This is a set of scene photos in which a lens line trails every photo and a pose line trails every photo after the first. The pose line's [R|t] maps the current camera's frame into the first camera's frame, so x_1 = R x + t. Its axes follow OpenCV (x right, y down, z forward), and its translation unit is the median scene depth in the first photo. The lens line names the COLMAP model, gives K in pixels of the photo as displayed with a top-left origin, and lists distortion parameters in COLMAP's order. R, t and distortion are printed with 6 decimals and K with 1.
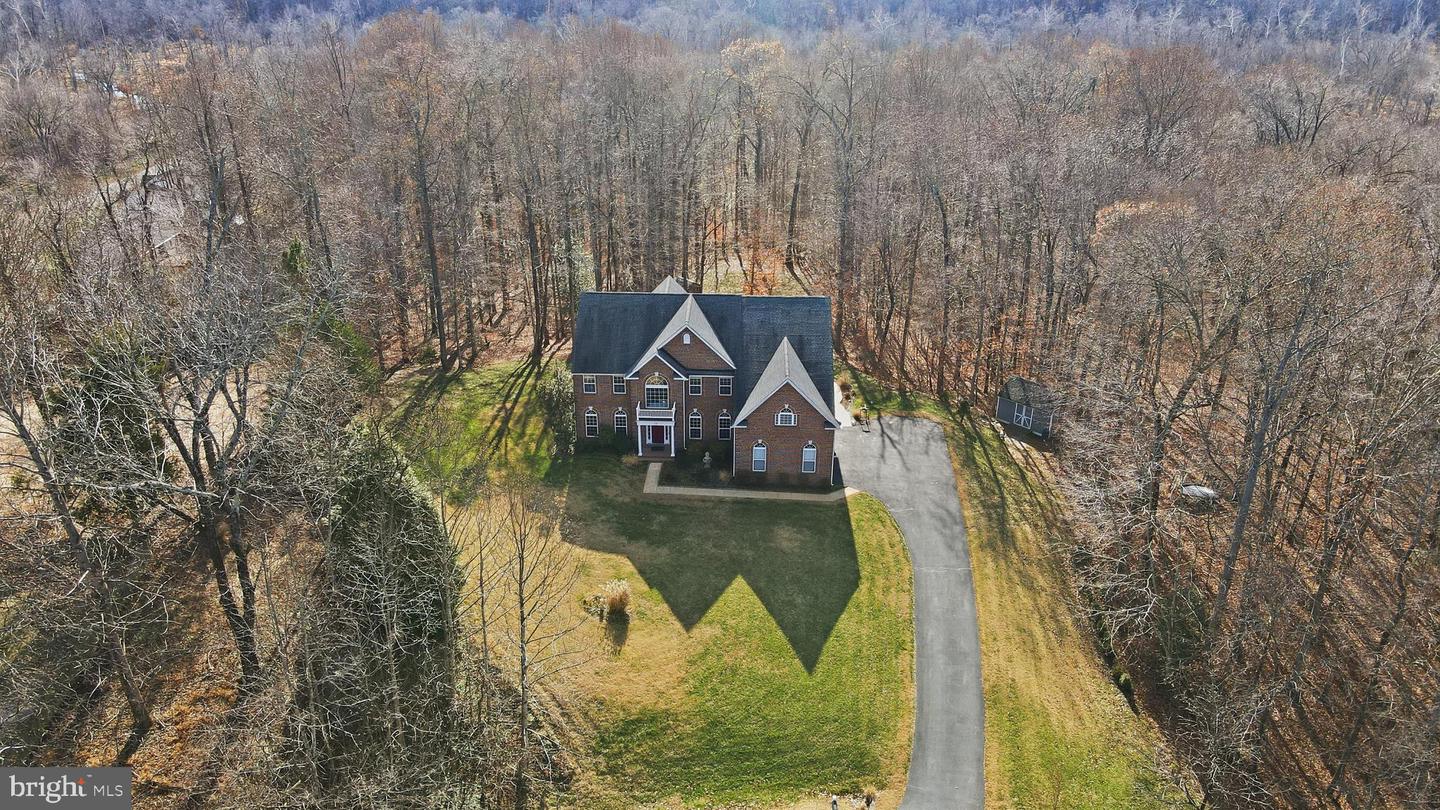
lens RADIAL K [[1061.2, 0, 715.7], [0, 1061.2, 409.0], [0, 0, 1]] dist [-0.008683, 0.022076]
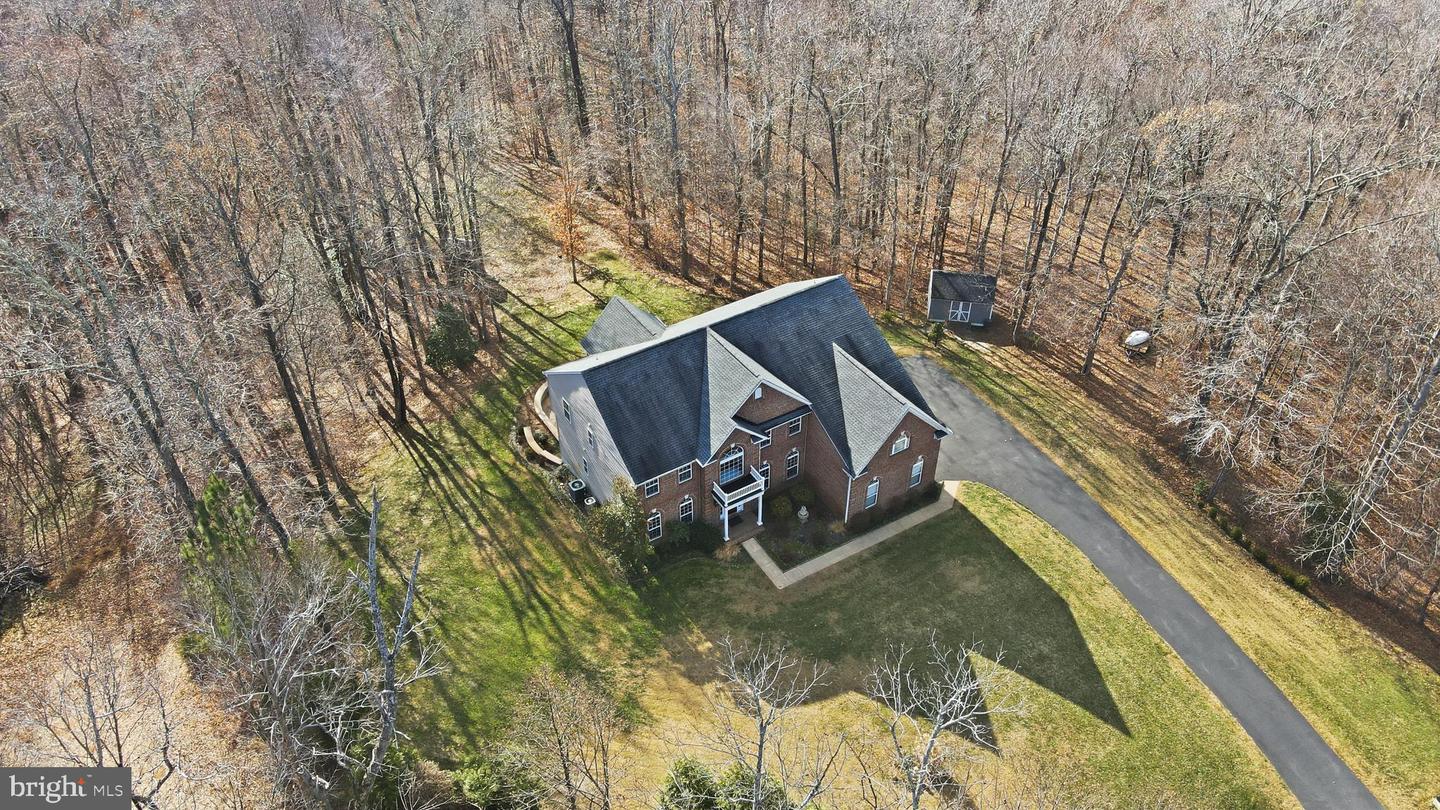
lens RADIAL K [[1061.2, 0, 706.1], [0, 1061.2, 396.8], [0, 0, 1]] dist [-0.008683, 0.022076]
pose [[0.832076, -0.360374, 0.421639, -0.406840], [0.258970, 0.924643, 0.279231, -0.303408], [-0.490493, -0.123149, 0.862699, 0.329750]]
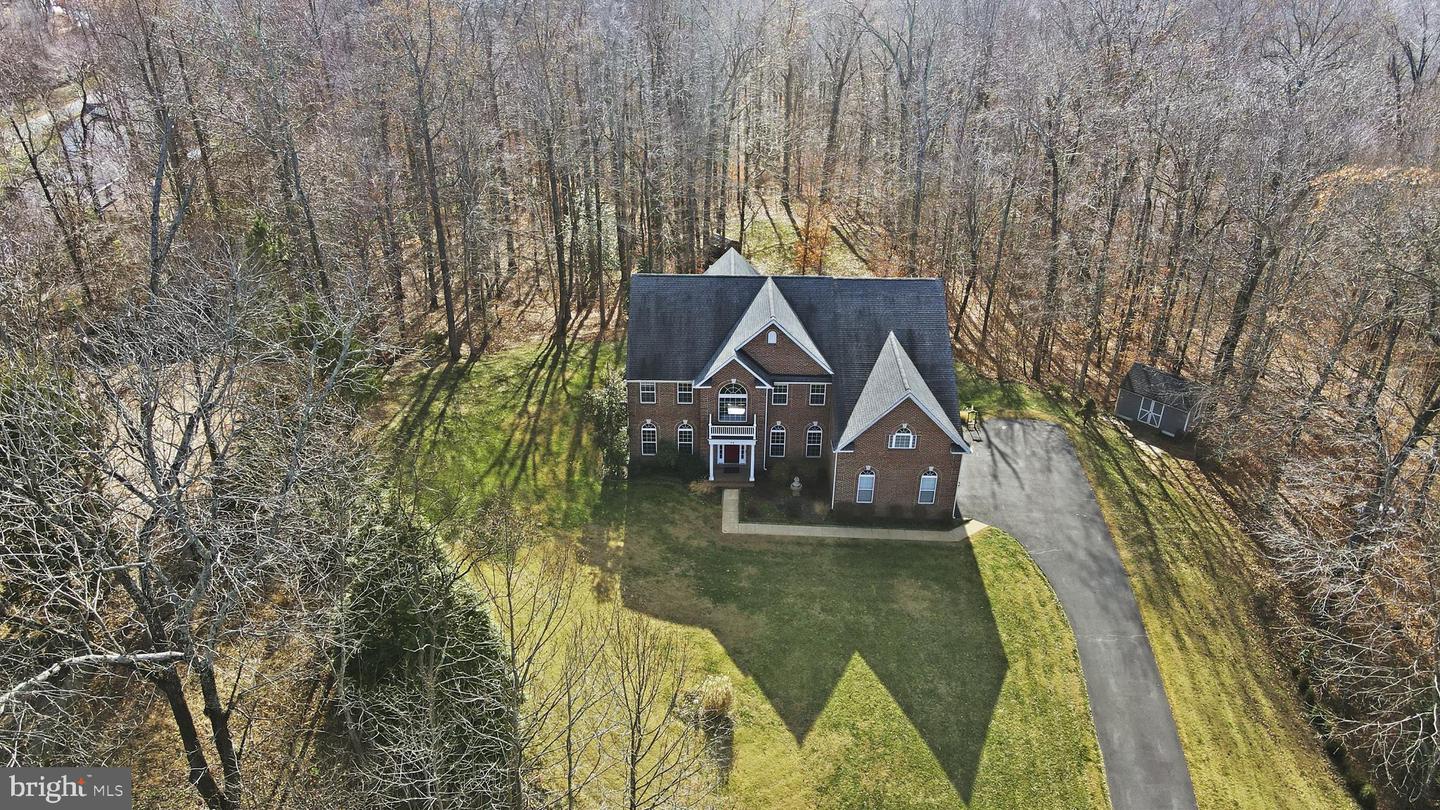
lens RADIAL K [[1061.2, 0, 716.5], [0, 1061.2, 408.3], [0, 0, 1]] dist [-0.008683, 0.022076]
pose [[0.999601, -0.008288, 0.026992, -0.092397], [0.006355, 0.997462, 0.070913, -0.070821], [-0.027511, -0.070713, 0.997117, 0.208462]]
